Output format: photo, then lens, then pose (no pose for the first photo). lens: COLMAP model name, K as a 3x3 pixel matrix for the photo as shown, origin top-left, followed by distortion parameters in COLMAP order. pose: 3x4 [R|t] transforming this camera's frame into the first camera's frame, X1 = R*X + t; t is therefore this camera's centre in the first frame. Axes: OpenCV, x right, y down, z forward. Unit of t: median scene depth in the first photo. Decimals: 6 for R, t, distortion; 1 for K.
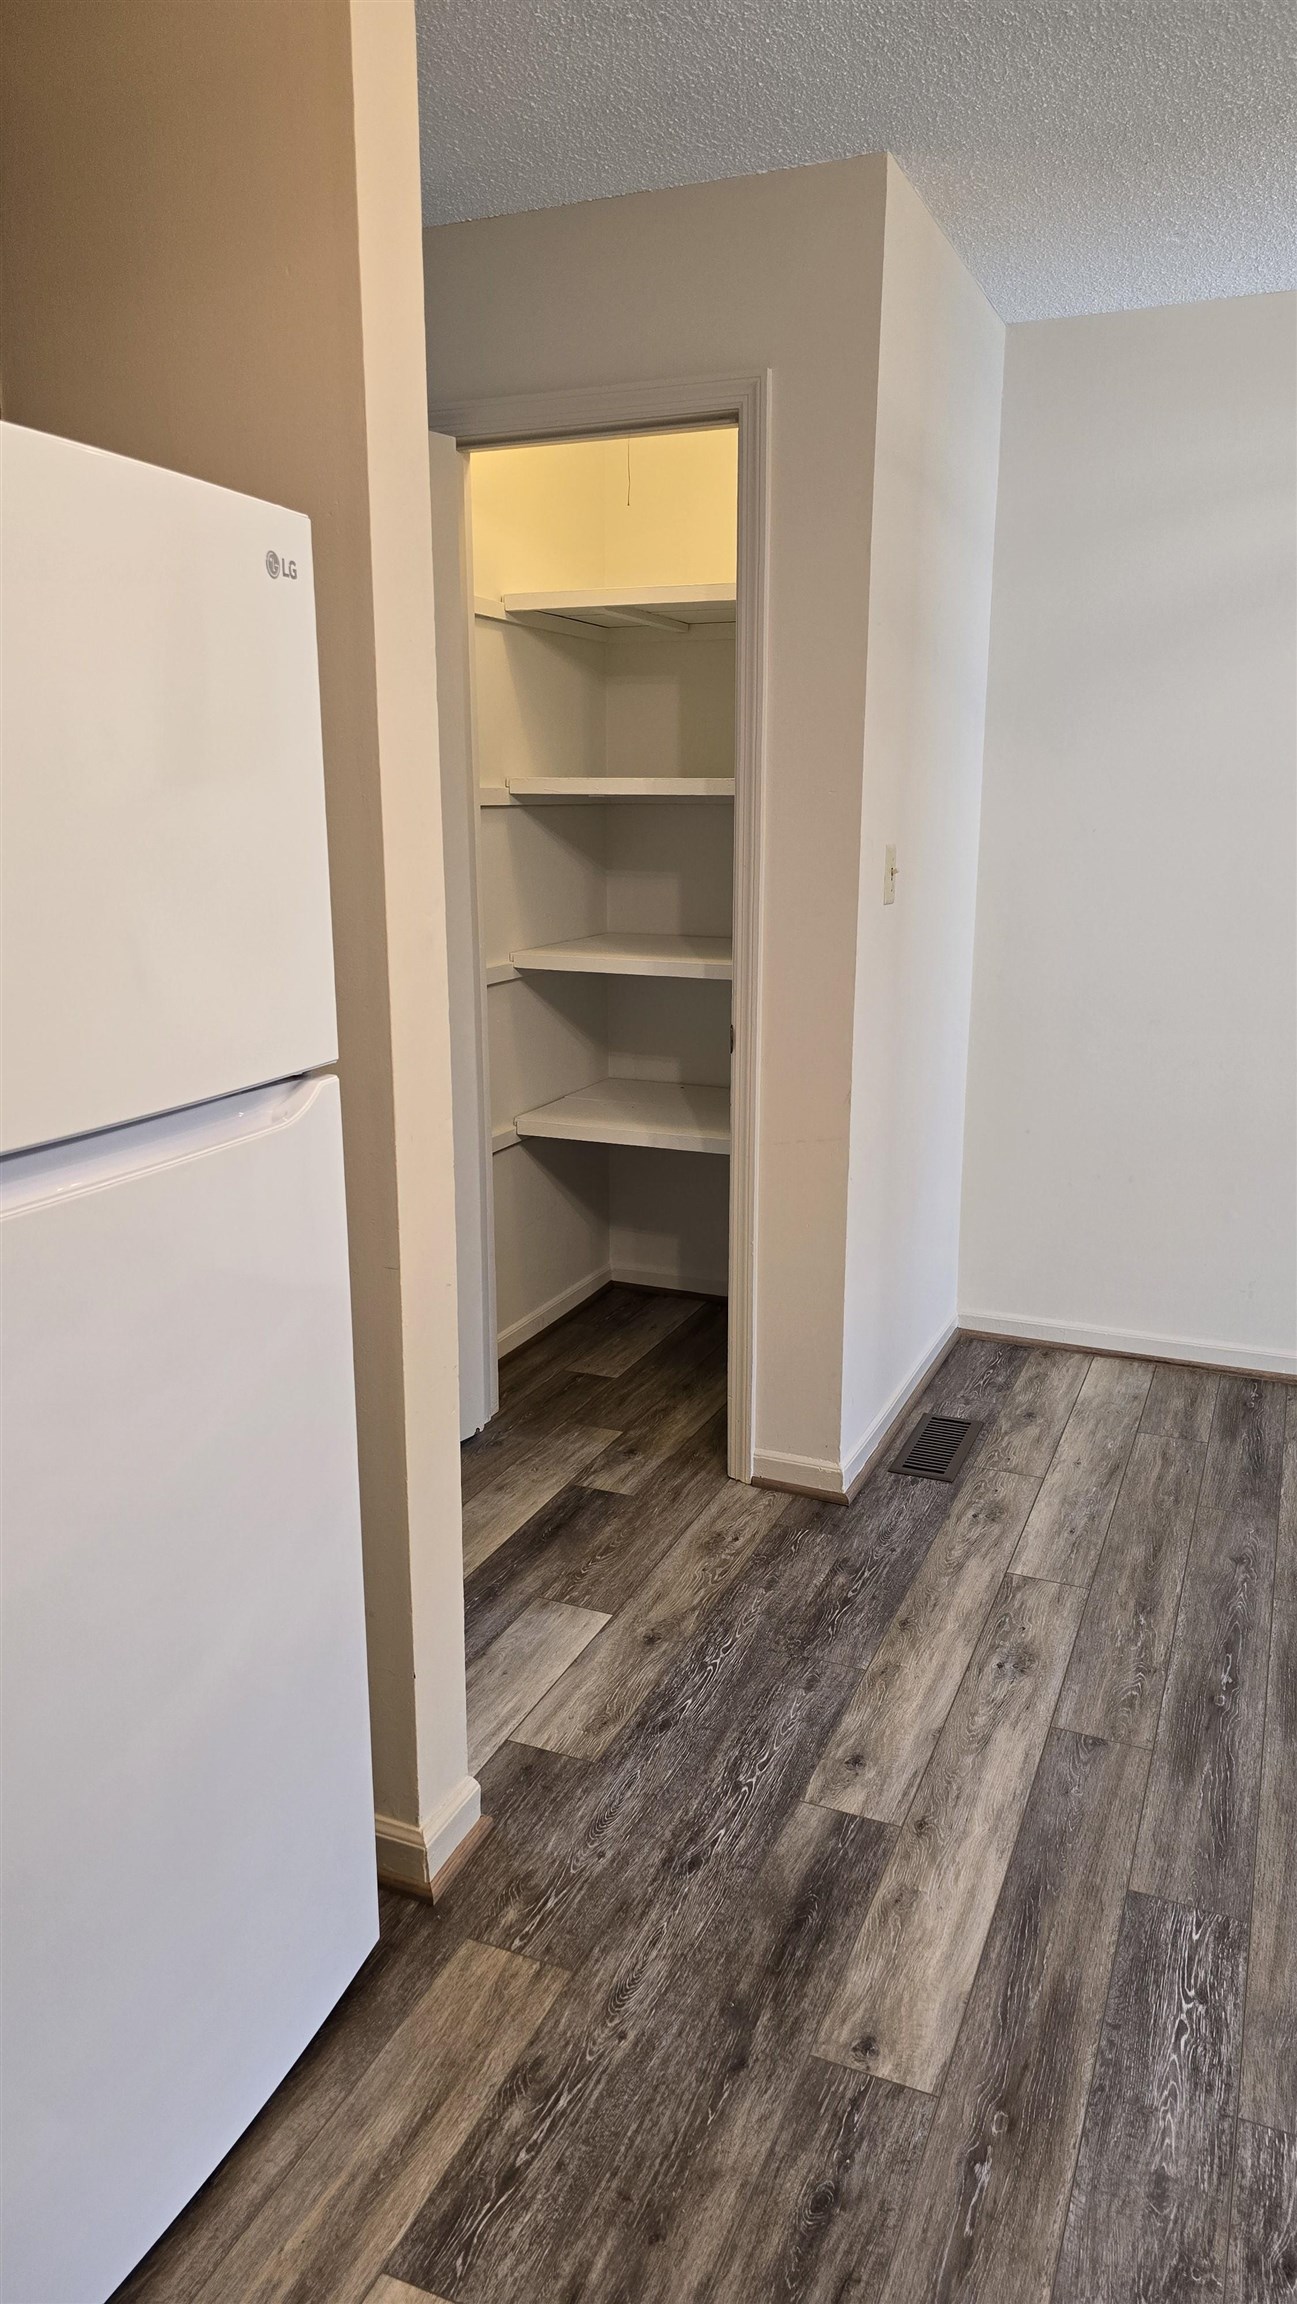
lens RADIAL K [[1552.8, 0, 638.6], [0, 1552.8, 1160.7], [0, 0, 1]] dist [0.056470, -0.044675]
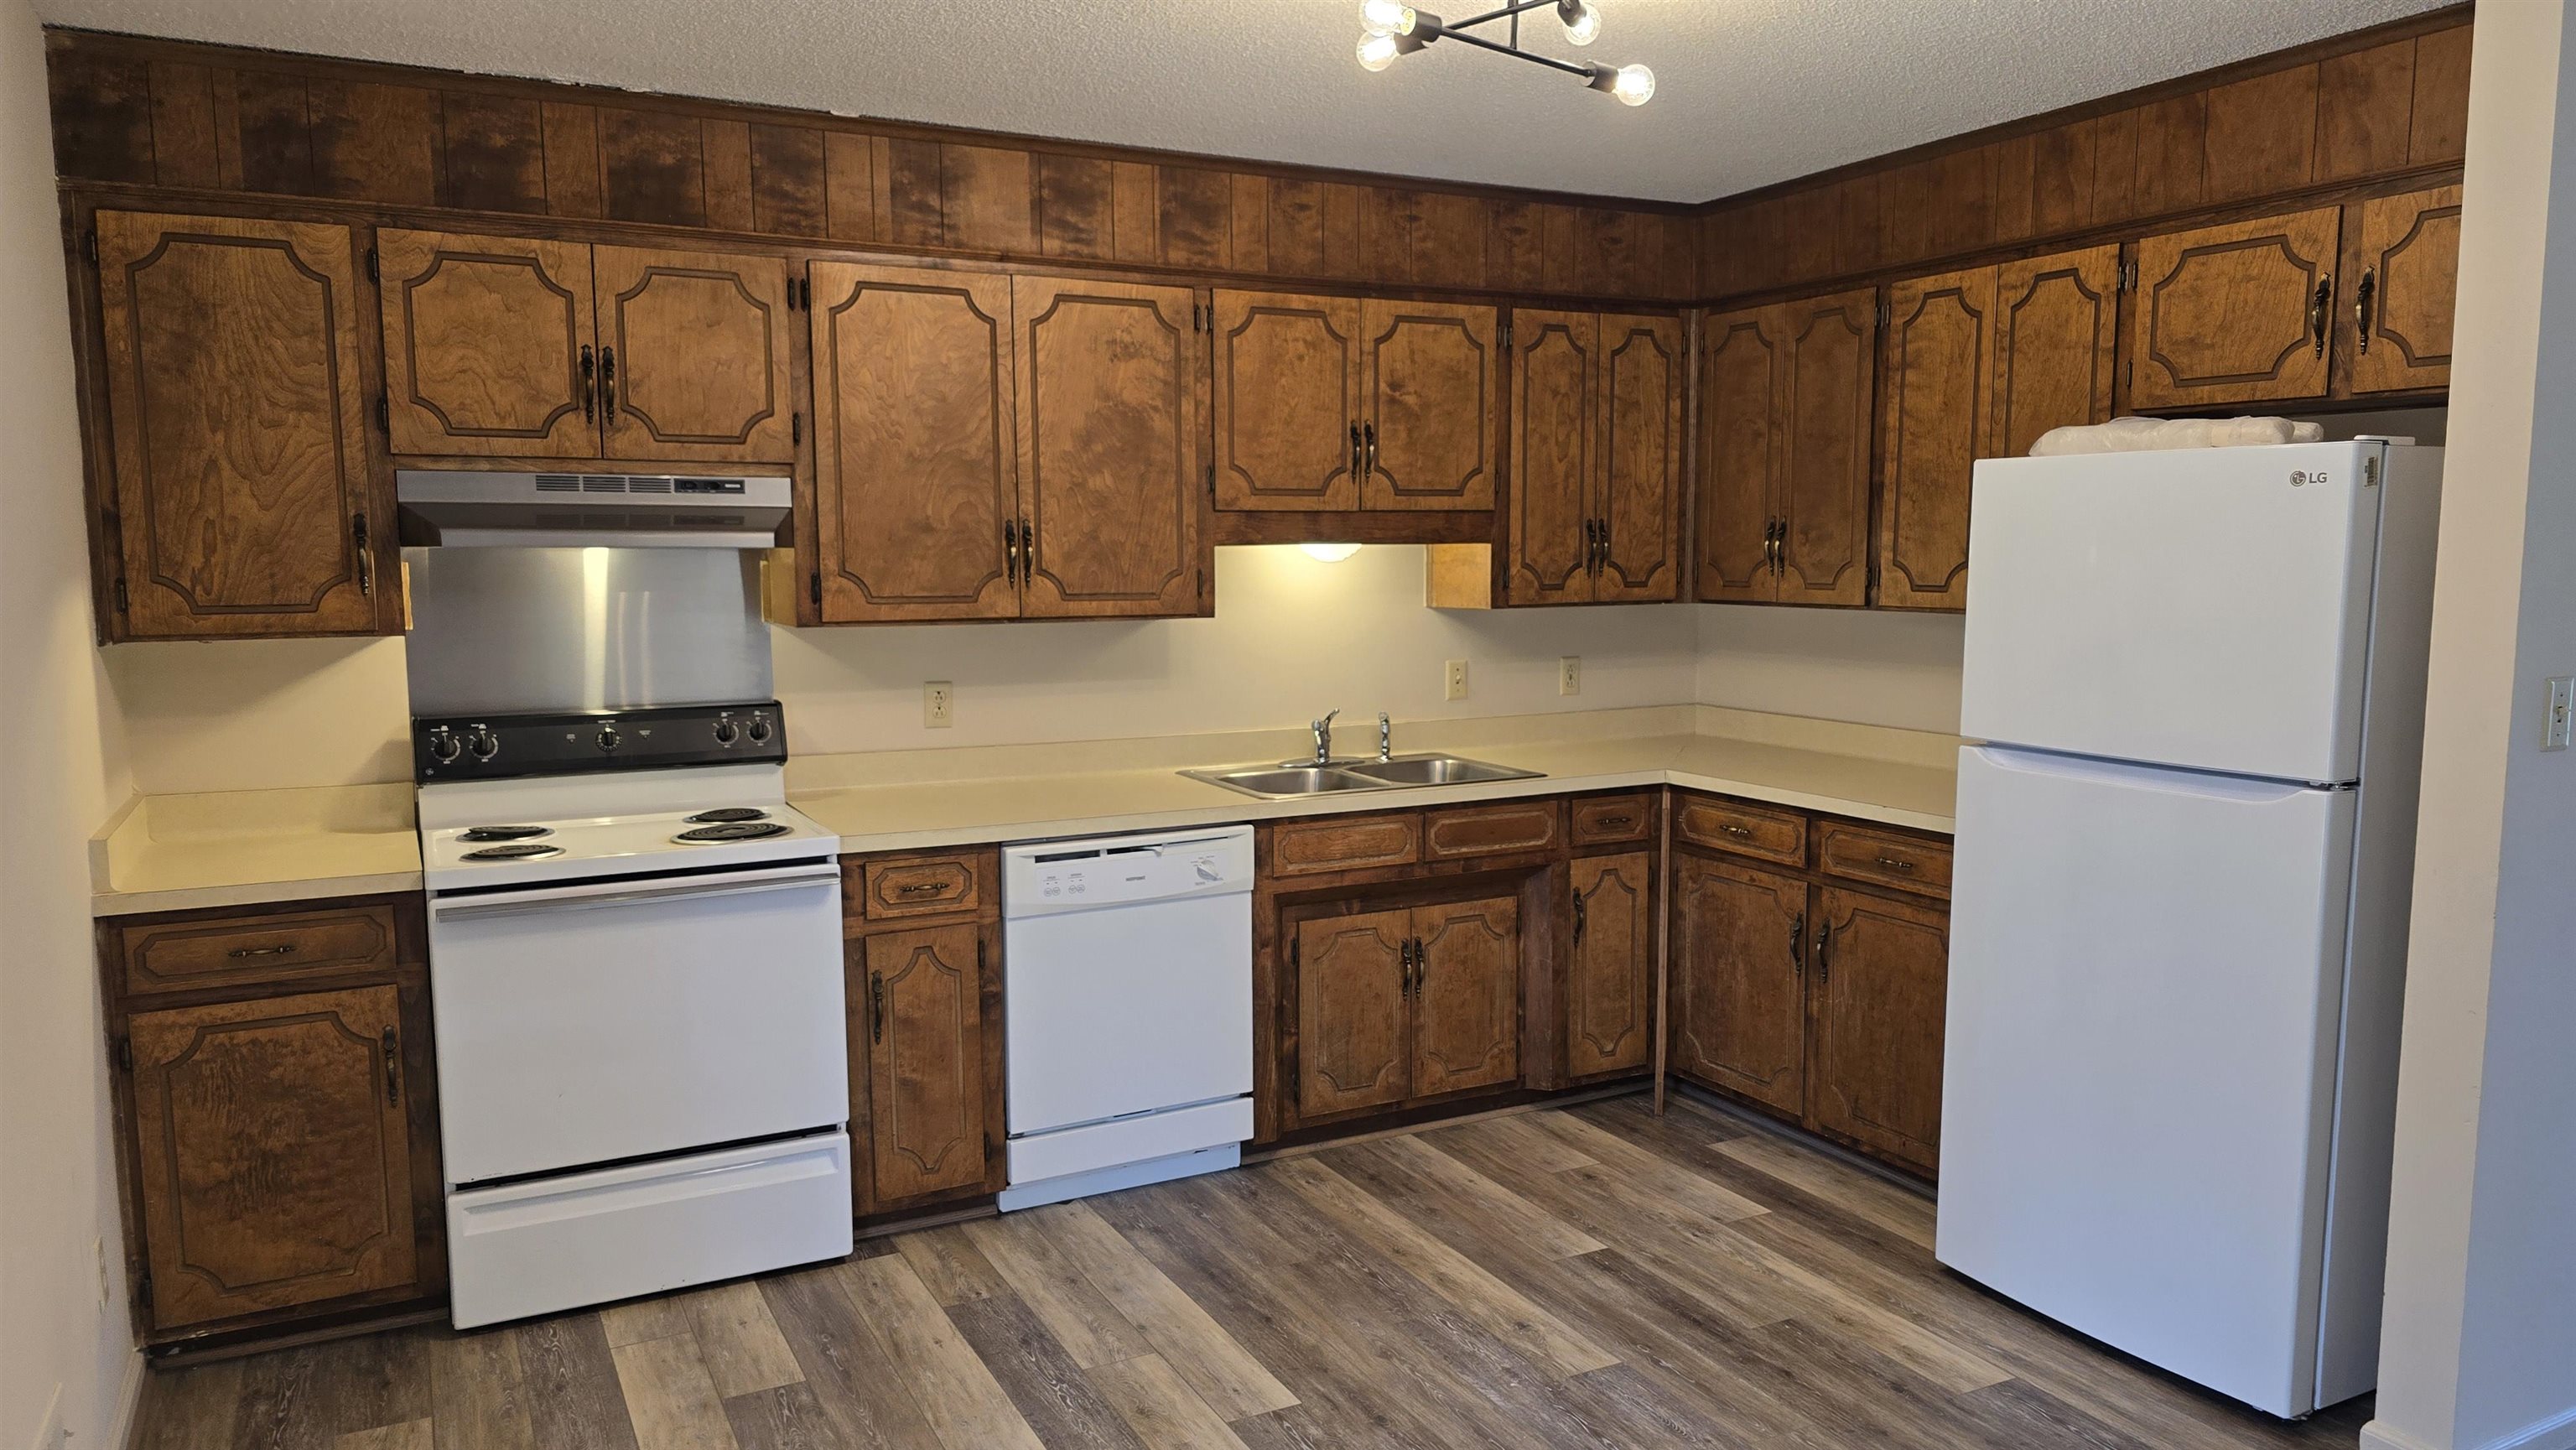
lens RADIAL K [[1722.0, 0, 1320.4], [0, 1722.0, 714.5], [0, 0, 1]] dist [0.103505, -0.171824]
pose [[-0.619615, 0.078720, -0.780949, 1.645029], [-0.177509, 0.955127, 0.237115, -0.338811], [0.764571, 0.285545, -0.577837, 1.156500]]
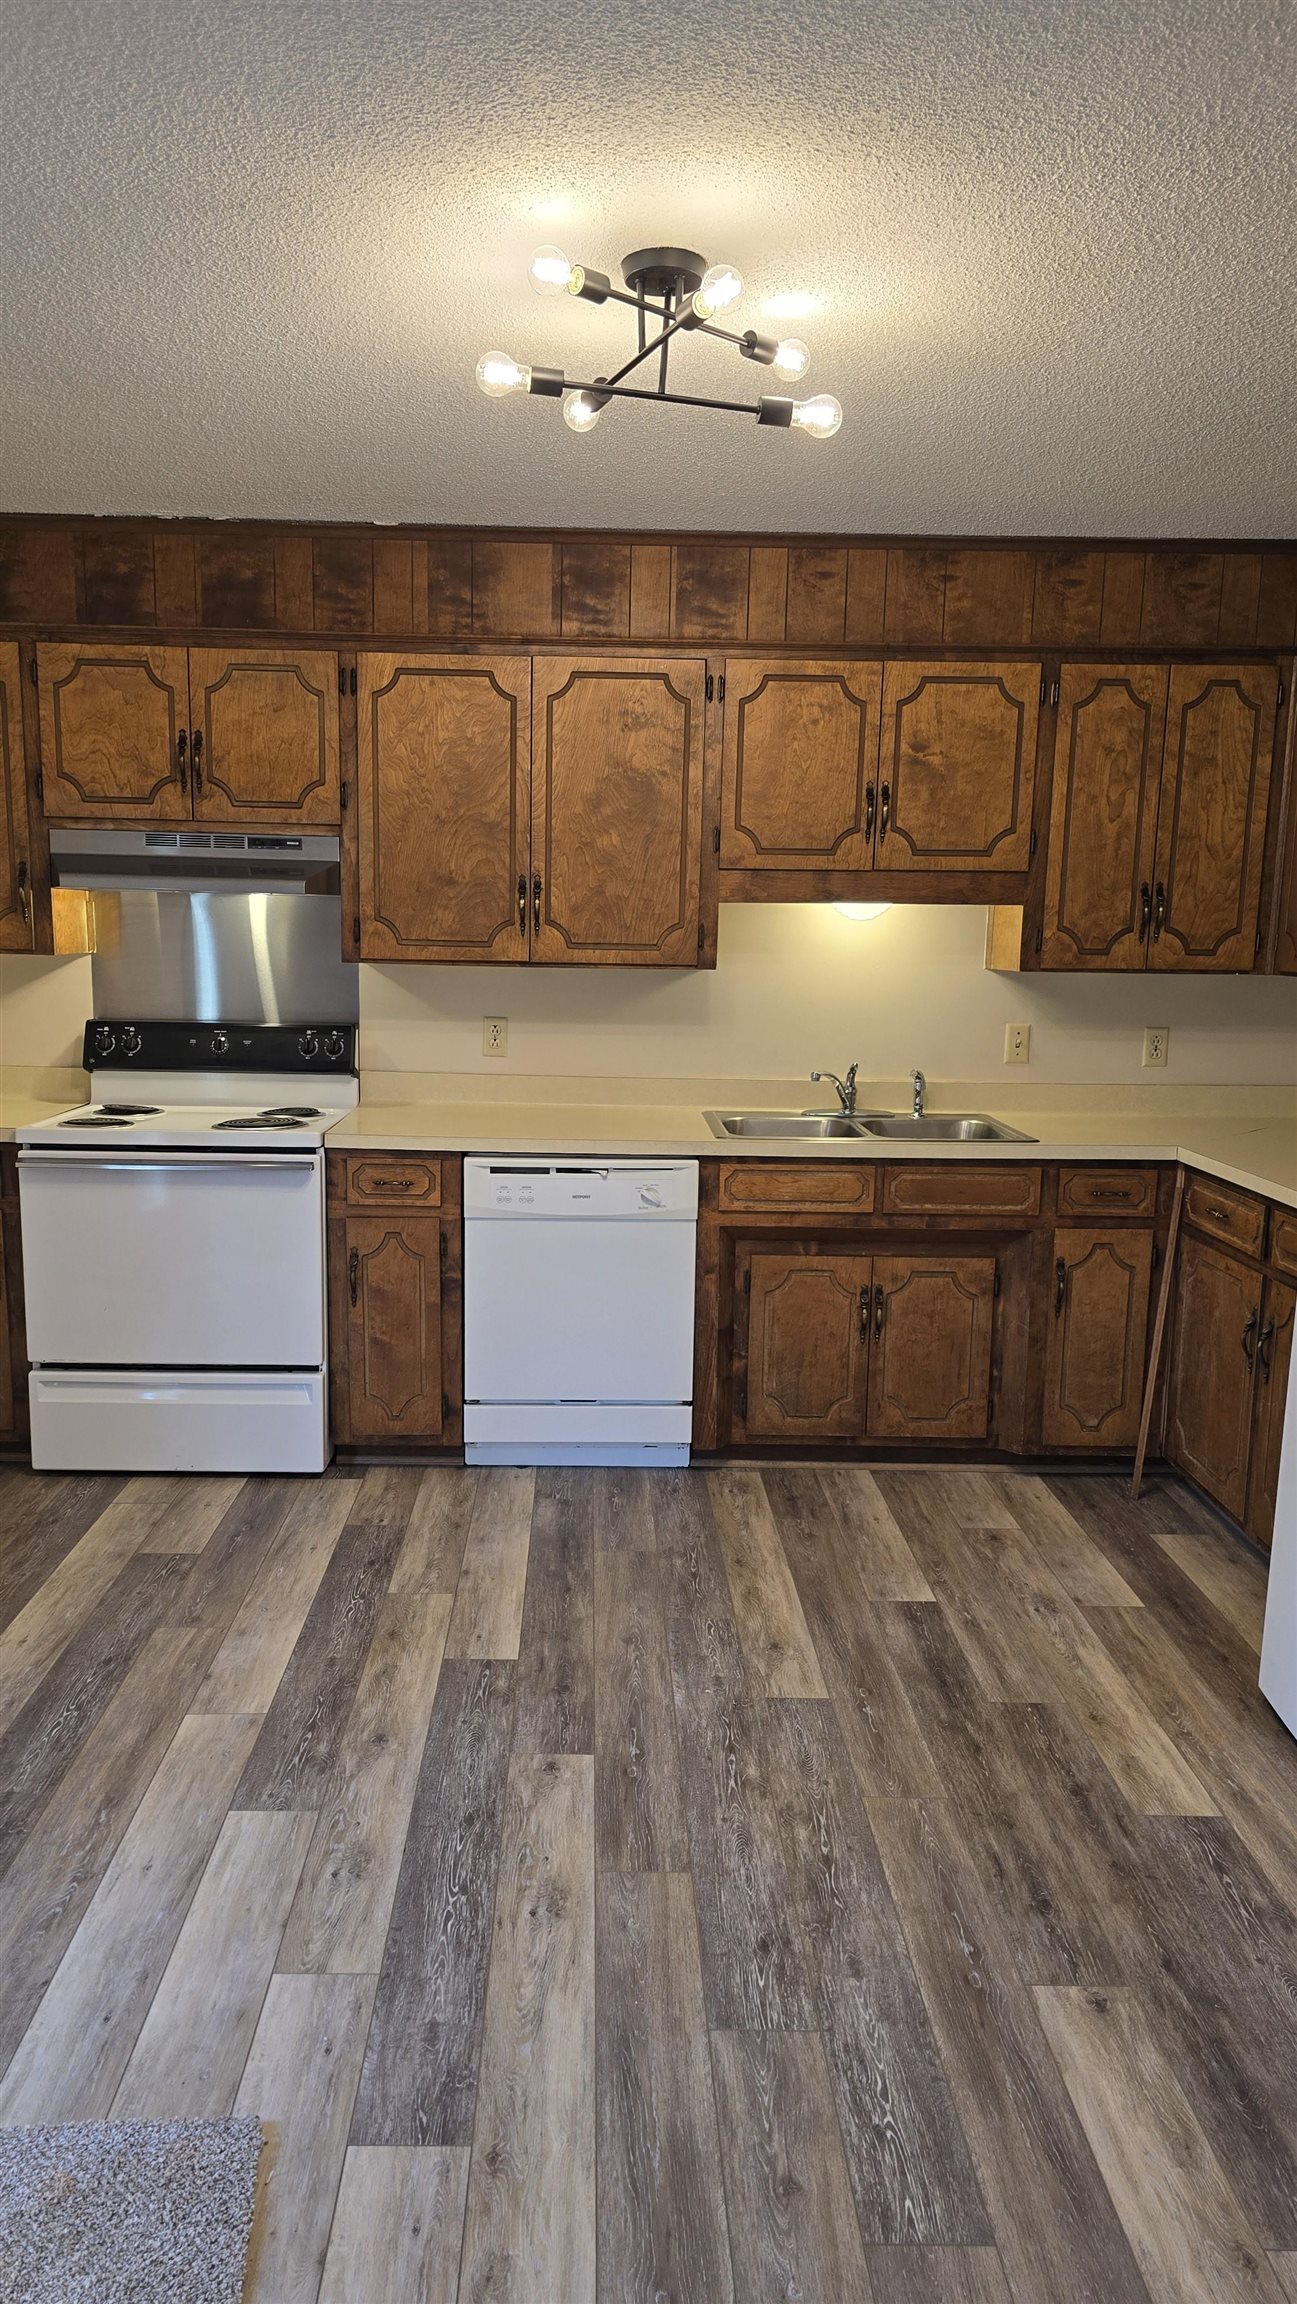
lens RADIAL K [[1552.8, 0, 638.6], [0, 1552.8, 1160.7], [0, 0, 1]] dist [0.056470, -0.044675]
pose [[-0.905918, 0.047733, -0.420753, 0.947665], [-0.116131, 0.927524, 0.355264, -0.423895], [0.407216, 0.370703, -0.834718, 1.639221]]
